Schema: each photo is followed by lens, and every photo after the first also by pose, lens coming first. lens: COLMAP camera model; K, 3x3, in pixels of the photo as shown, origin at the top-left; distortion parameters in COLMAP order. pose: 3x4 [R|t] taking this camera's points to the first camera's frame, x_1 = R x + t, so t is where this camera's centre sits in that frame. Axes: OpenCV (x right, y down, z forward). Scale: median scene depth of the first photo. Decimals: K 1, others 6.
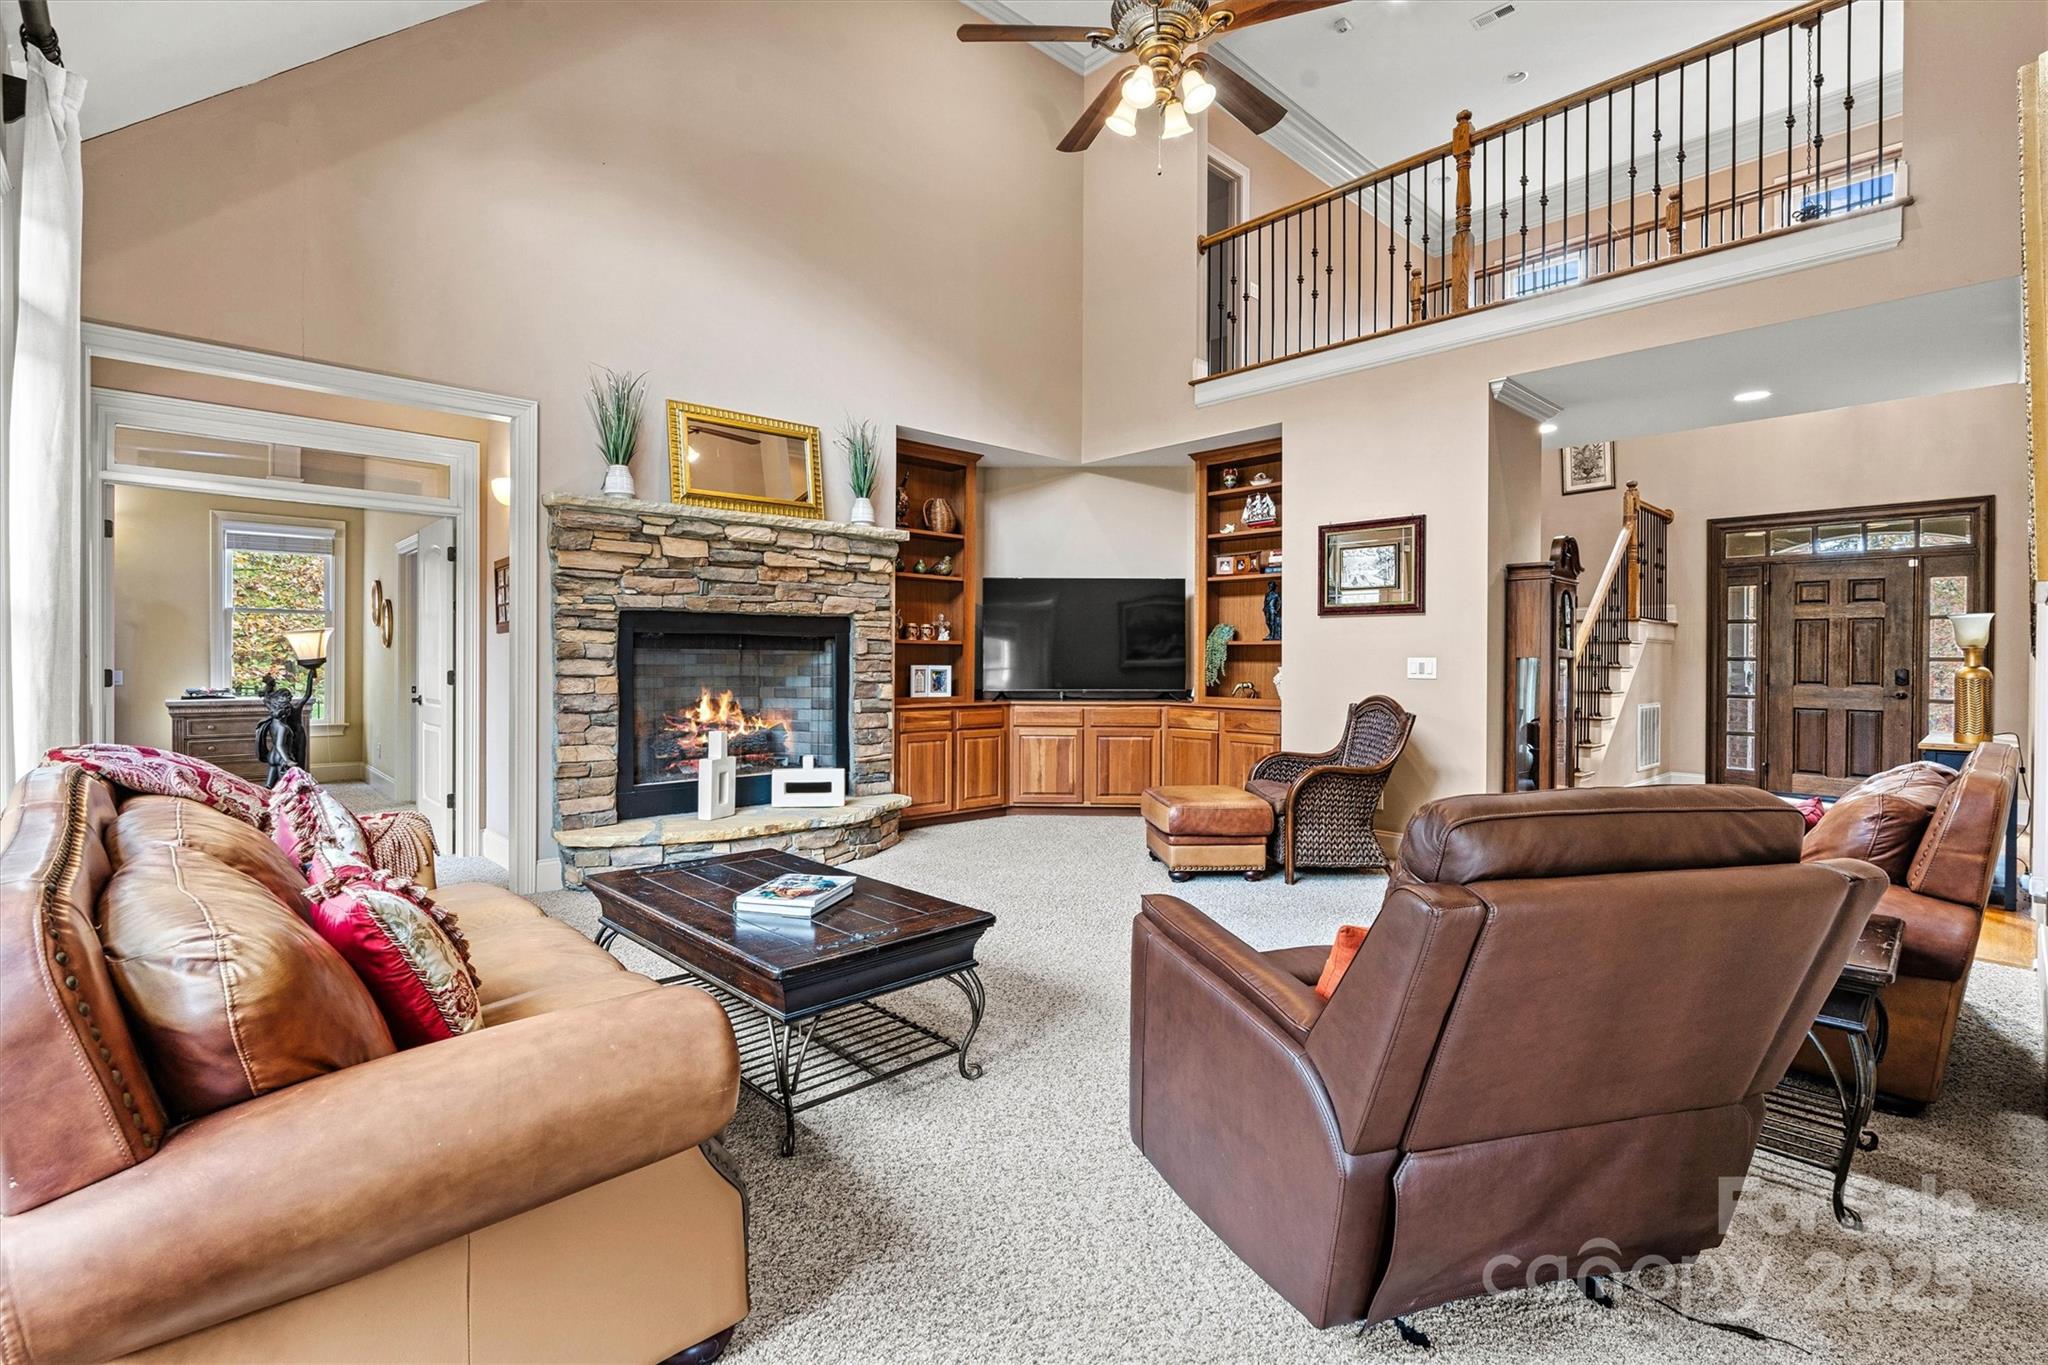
lens RADIAL K [[929.3, 0, 1009.5], [0, 929.3, 687.5], [0, 0, 1]] dist [-0.000760, 0.000921]
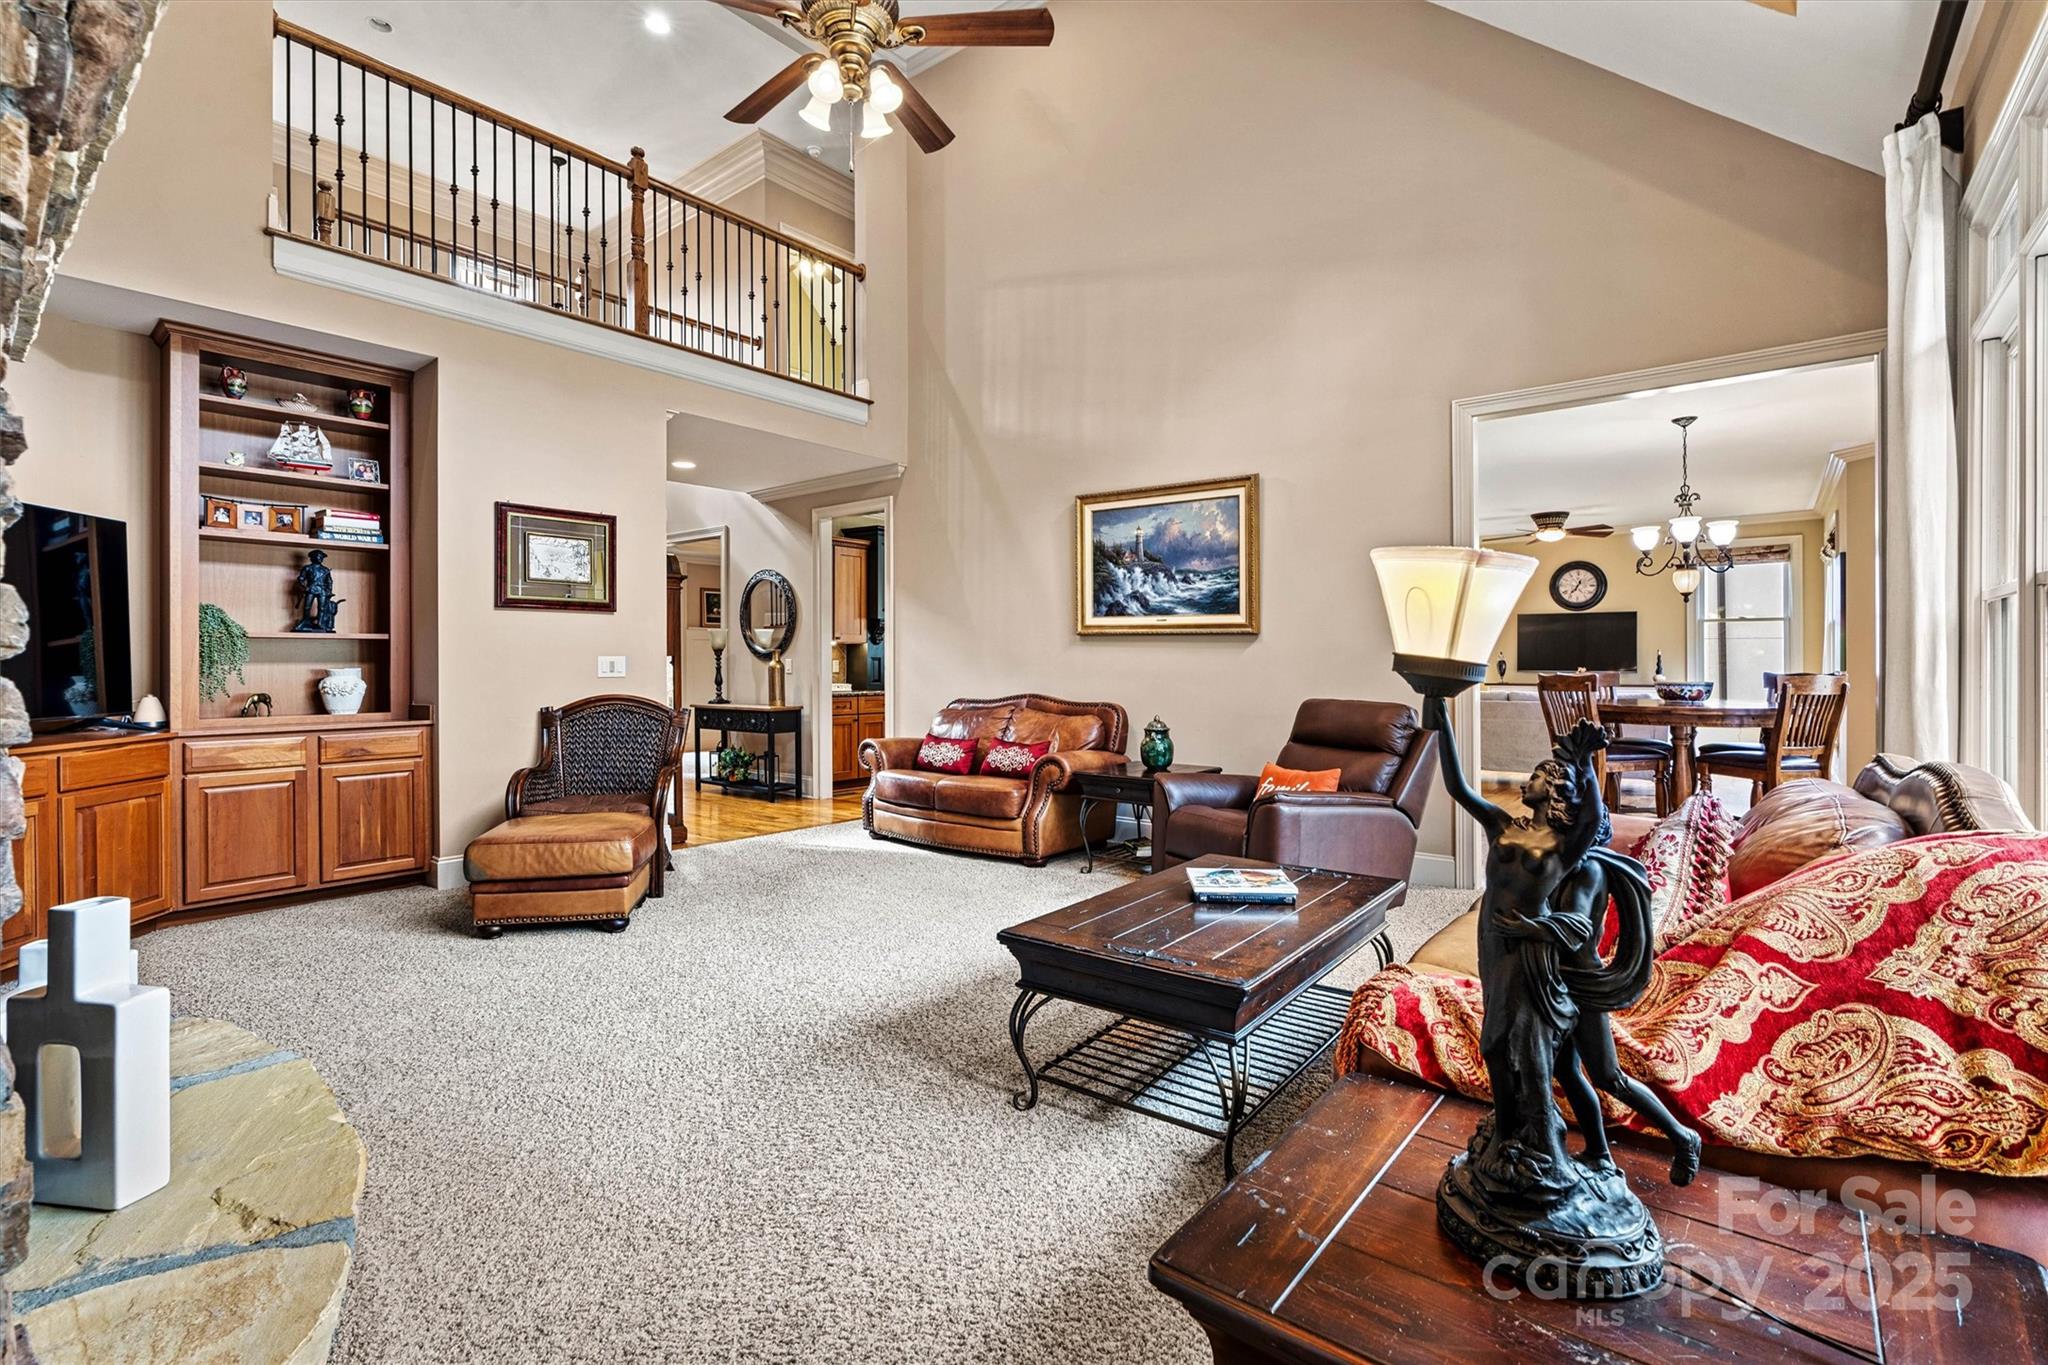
lens RADIAL K [[921.9, 0, 1010.6], [0, 921.9, 680.7], [0, 0, 1]] dist [-0.014016, 0.003697]
pose [[-0.124444, -0.030060, 0.991771, -0.606880], [0.028295, 0.999027, 0.033830, -0.027077], [-0.991823, 0.032272, -0.123472, 0.693582]]
